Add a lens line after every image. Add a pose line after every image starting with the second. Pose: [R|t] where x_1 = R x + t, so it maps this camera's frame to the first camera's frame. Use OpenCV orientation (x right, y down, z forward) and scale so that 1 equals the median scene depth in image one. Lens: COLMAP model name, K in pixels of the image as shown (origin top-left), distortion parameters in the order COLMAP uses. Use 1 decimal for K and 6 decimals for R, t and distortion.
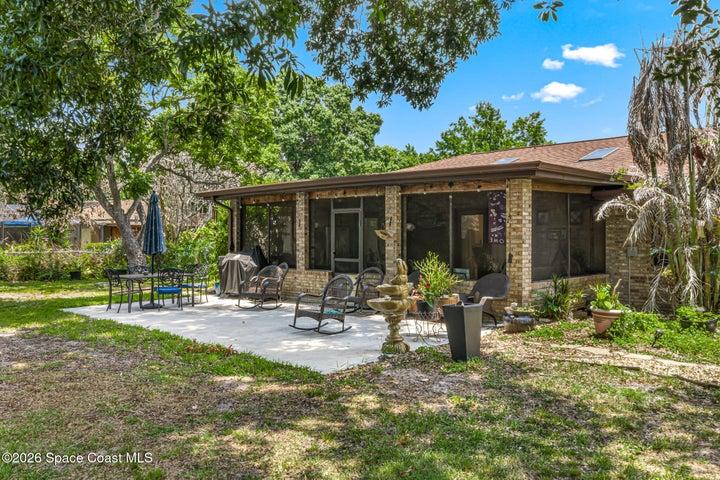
lens RADIAL K [[599.6, 0, 361.2], [0, 599.6, 233.1], [0, 0, 1]] dist [0.004522, -0.002736]
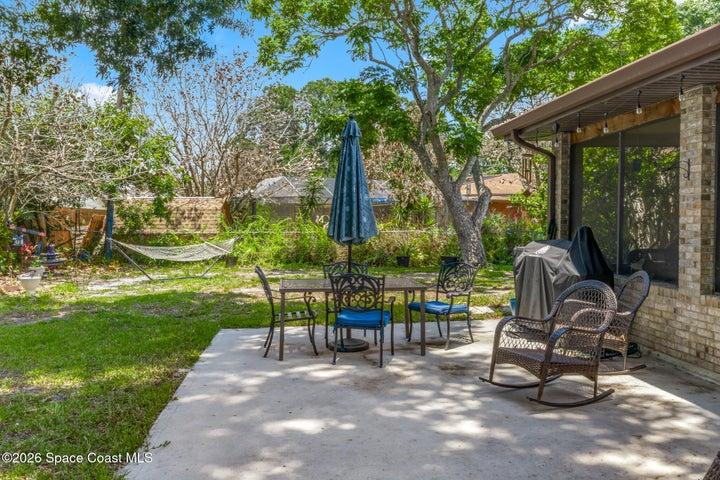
lens RADIAL K [[599.6, 0, 361.2], [0, 599.6, 233.1], [0, 0, 1]] dist [0.004522, -0.002736]
pose [[0.778894, 0.017567, -0.626910, -0.023966], [0.003369, 0.999476, 0.032193, 0.010464], [0.627147, -0.027187, 0.778426, 0.555615]]
